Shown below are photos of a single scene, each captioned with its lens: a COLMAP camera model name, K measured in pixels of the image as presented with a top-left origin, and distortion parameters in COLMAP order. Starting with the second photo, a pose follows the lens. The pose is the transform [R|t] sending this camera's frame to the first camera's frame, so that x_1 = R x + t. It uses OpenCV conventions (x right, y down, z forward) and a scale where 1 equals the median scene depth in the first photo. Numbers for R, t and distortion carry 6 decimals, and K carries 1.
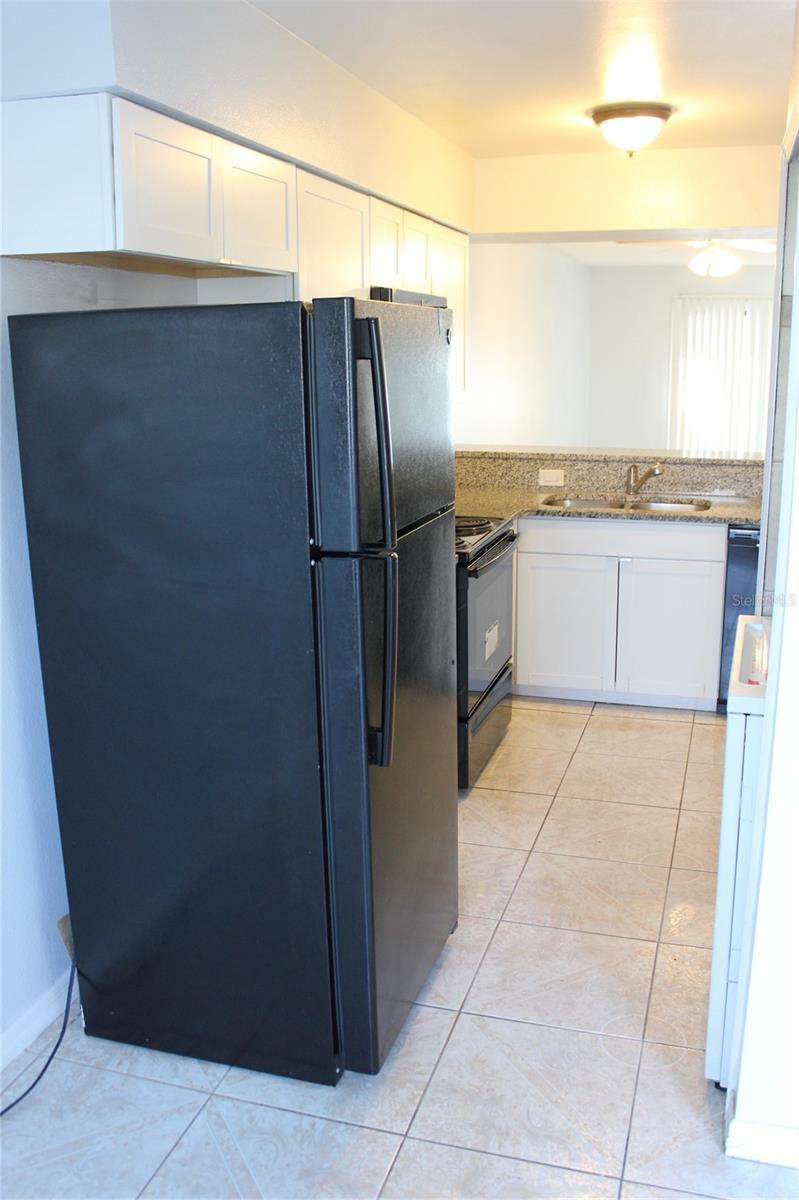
lens RADIAL K [[1044.8, 0, 423.4], [0, 1044.8, 598.2], [0, 0, 1]] dist [-0.175362, 0.158992]
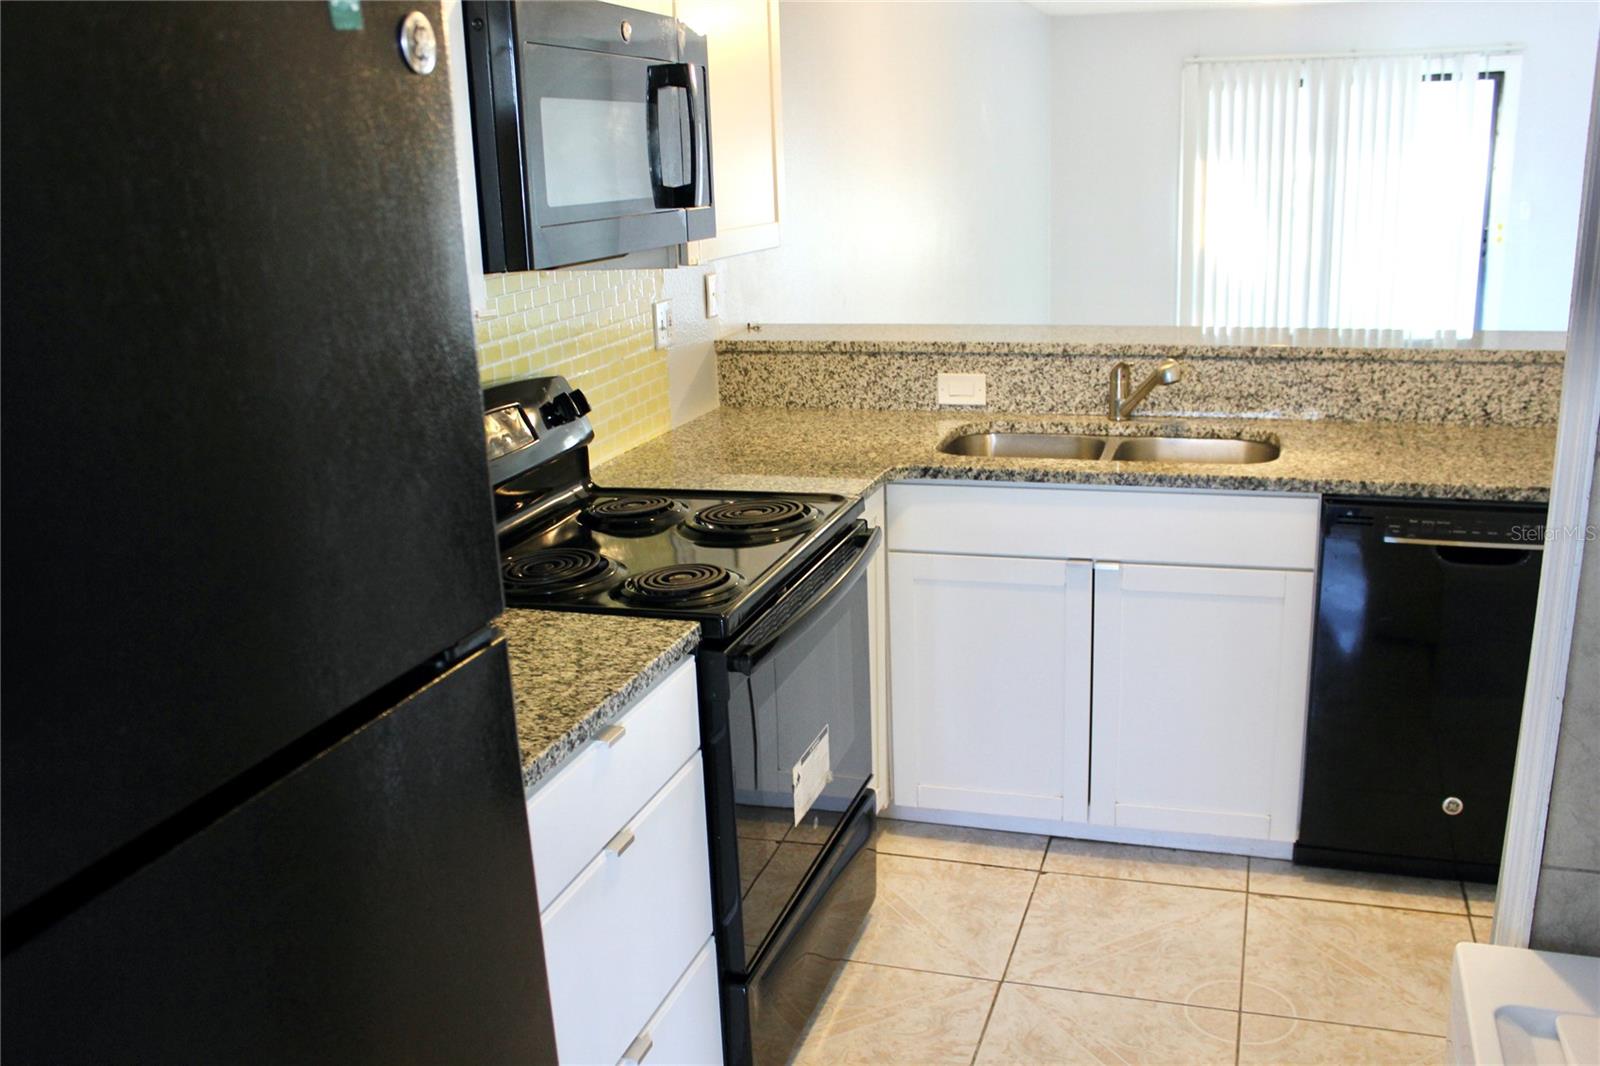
lens RADIAL K [[1393.1, 0, 801.7], [0, 1393.1, 563.1], [0, 0, 1]] dist [-0.175362, 0.158992]
pose [[0.999172, -0.022028, -0.034220, 0.072040], [0.023577, 0.998683, 0.045557, -0.069182], [0.033172, -0.046326, 0.998375, 0.340375]]
